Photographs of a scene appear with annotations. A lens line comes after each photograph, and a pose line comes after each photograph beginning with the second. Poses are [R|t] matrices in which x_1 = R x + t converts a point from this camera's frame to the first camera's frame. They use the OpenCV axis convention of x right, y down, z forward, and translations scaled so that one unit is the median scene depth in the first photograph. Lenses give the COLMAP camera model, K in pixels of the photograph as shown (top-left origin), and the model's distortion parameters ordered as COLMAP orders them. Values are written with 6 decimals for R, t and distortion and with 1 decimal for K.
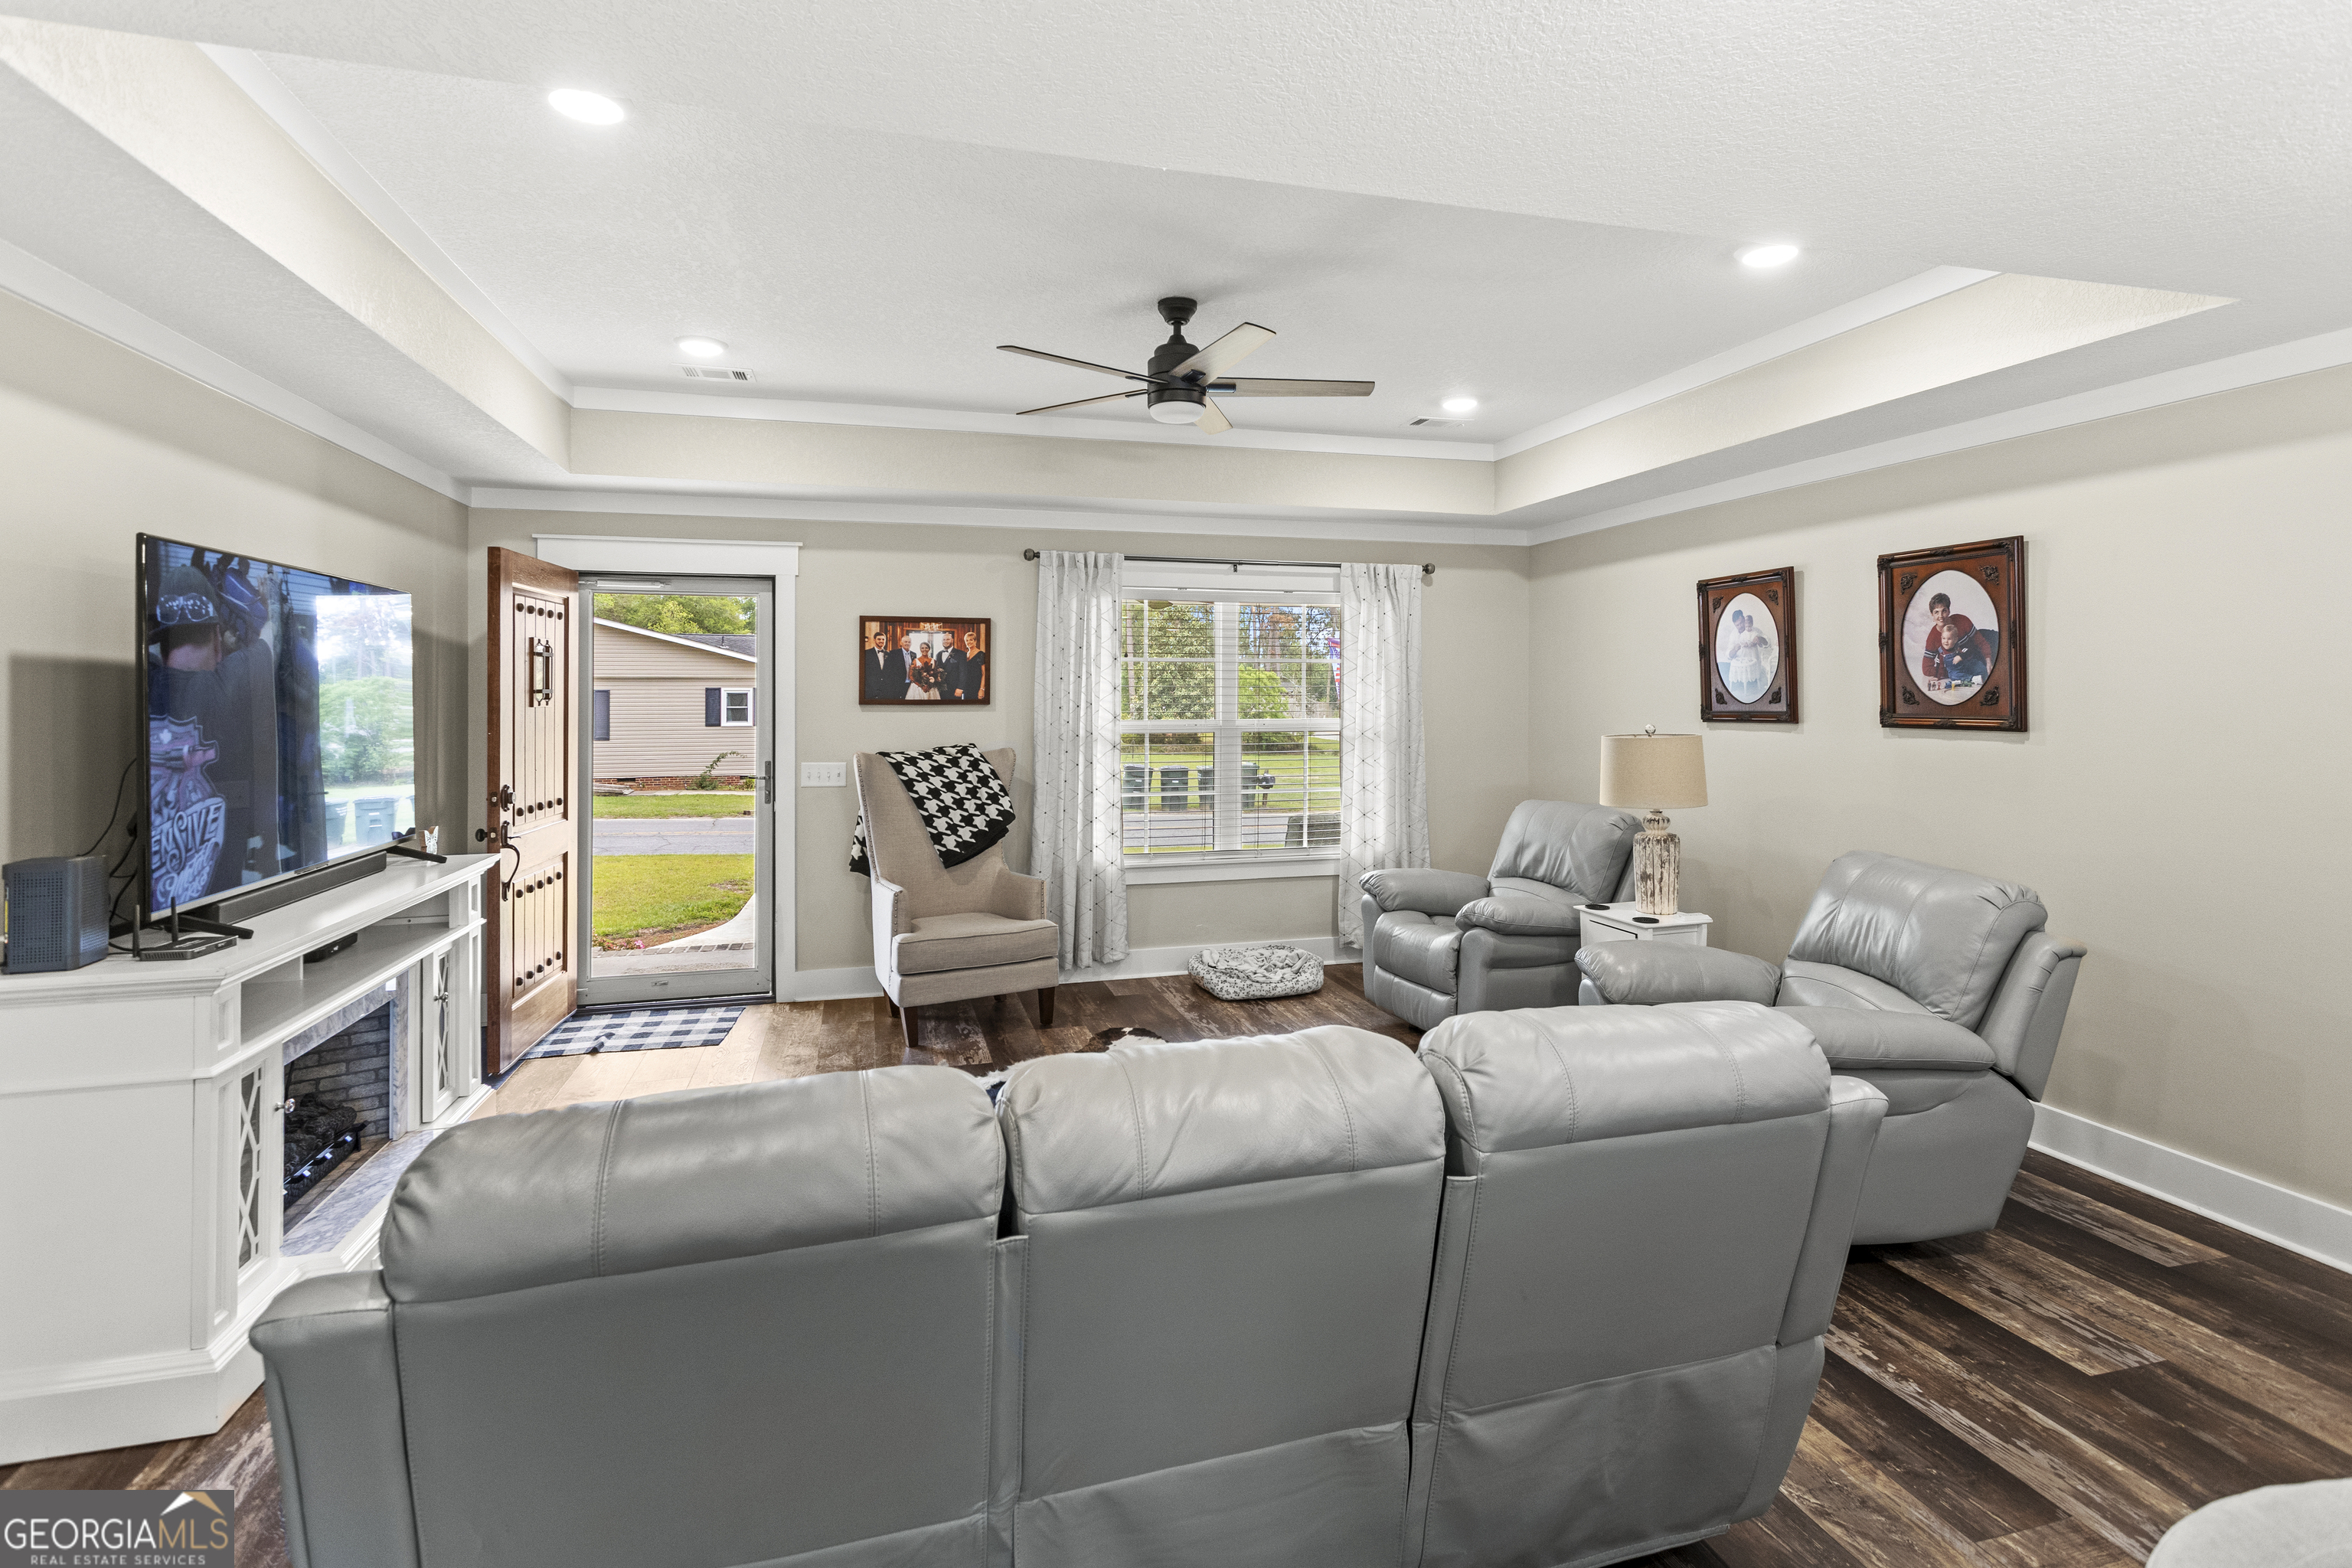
lens RADIAL K [[1129.3, 0, 1206.5], [0, 1129.3, 685.8], [0, 0, 1]] dist [0.006906, 0.002238]
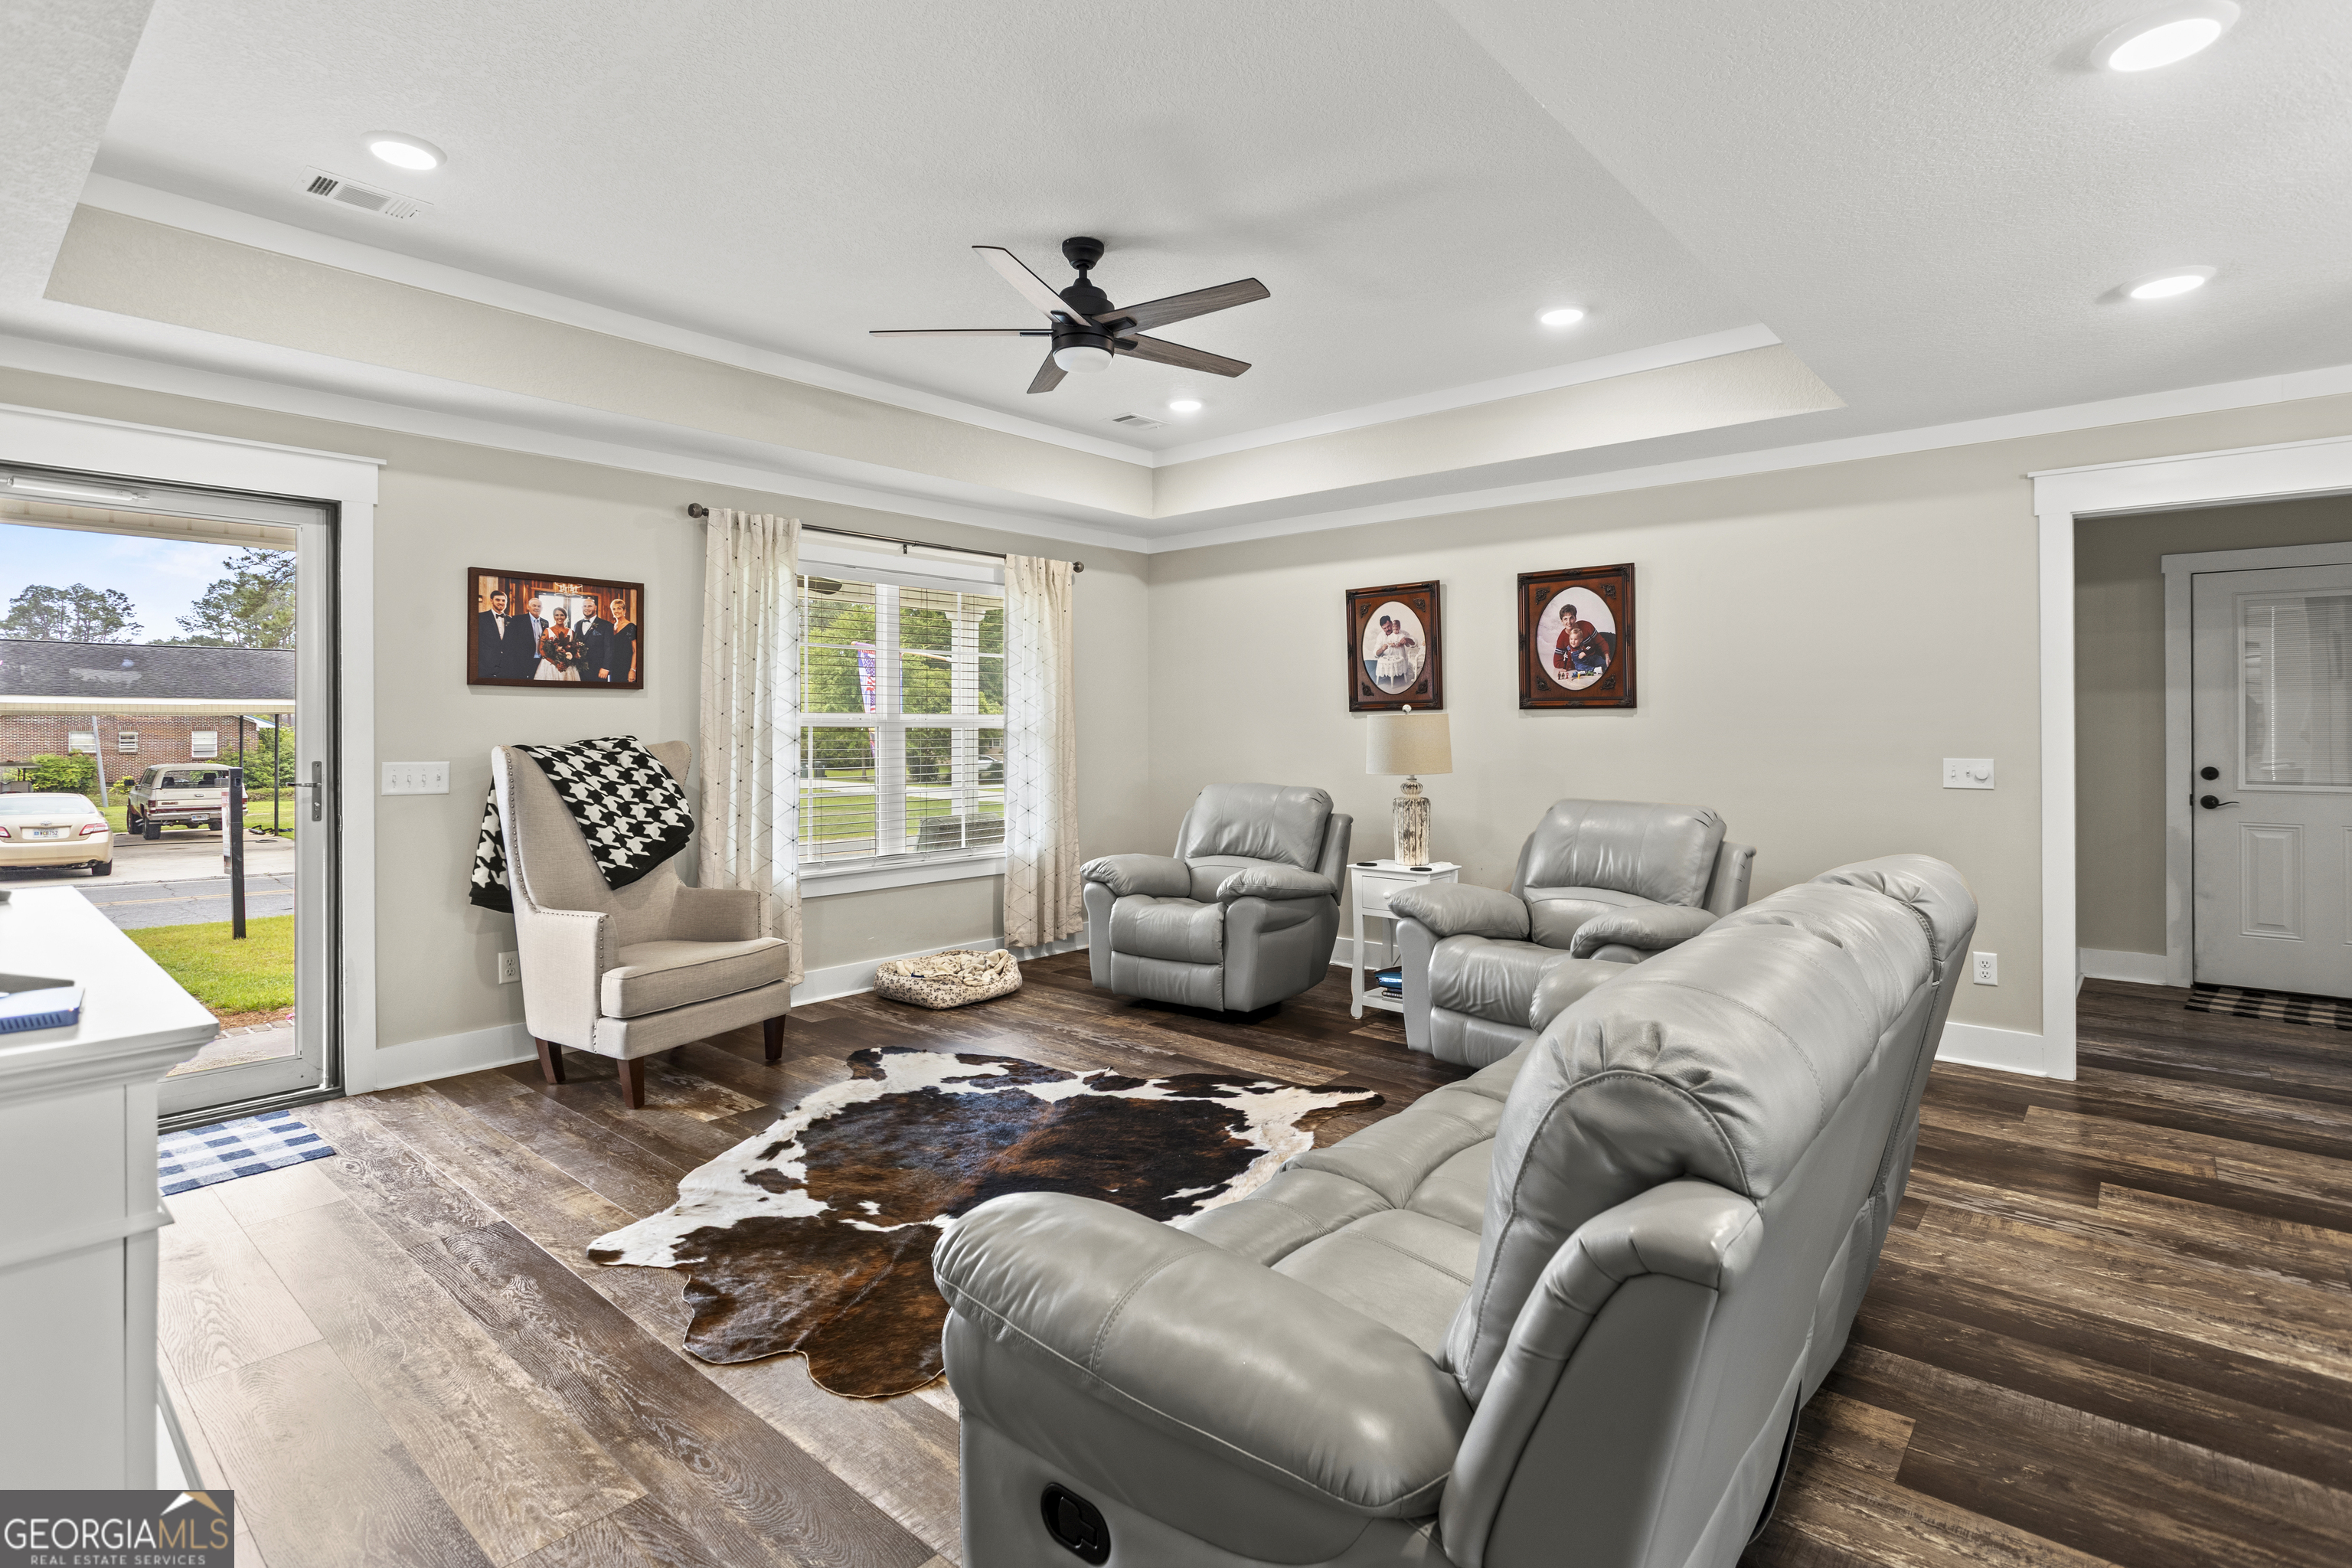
lens RADIAL K [[1130.9, 0, 1183.4], [0, 1130.9, 716.0], [0, 0, 1]] dist [-0.011875, 0.003481]
pose [[0.842373, 0.004601, 0.538875, -0.314202], [-0.003616, 0.999989, -0.002886, 0.038498], [-0.538883, 0.000482, 0.842381, 0.109439]]
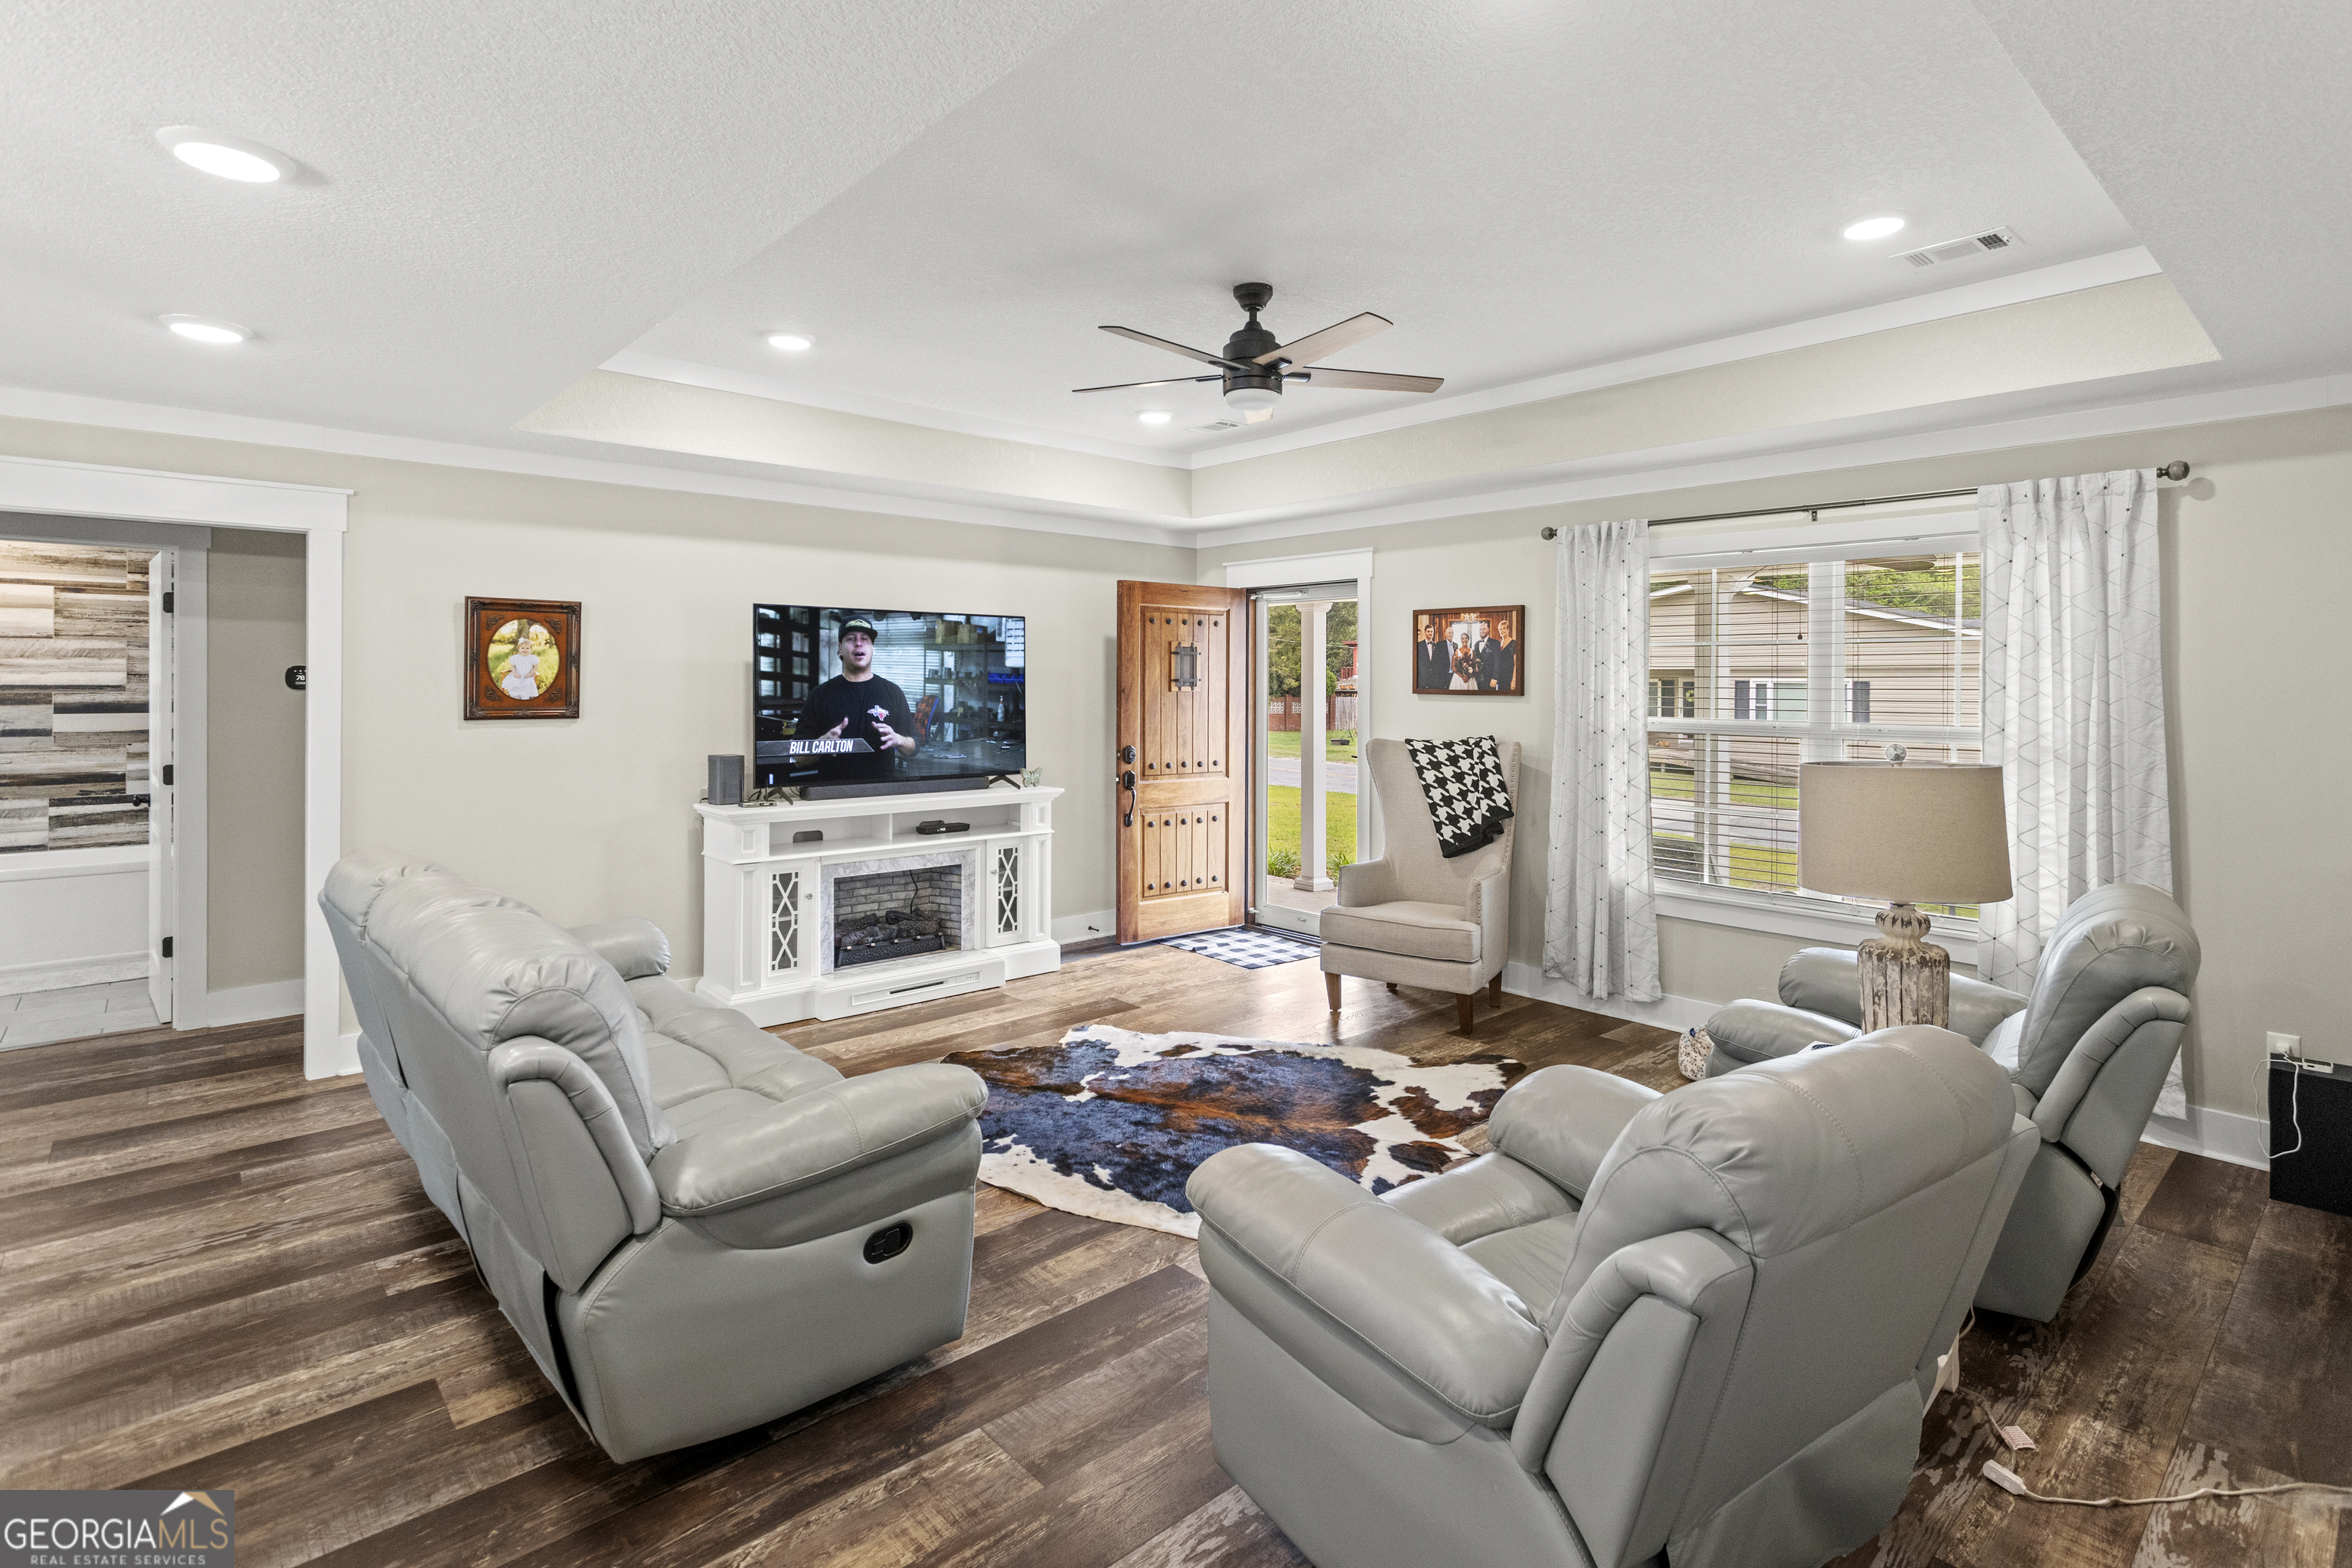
lens RADIAL K [[1129.3, 0, 1188.2], [0, 1129.3, 674.9], [0, 0, 1]] dist [0.006906, 0.002238]
pose [[0.439302, -0.001297, -0.898339, 0.561216], [0.002988, 0.999996, 0.000018, -0.001803], [0.898335, -0.002692, 0.439304, 0.345195]]
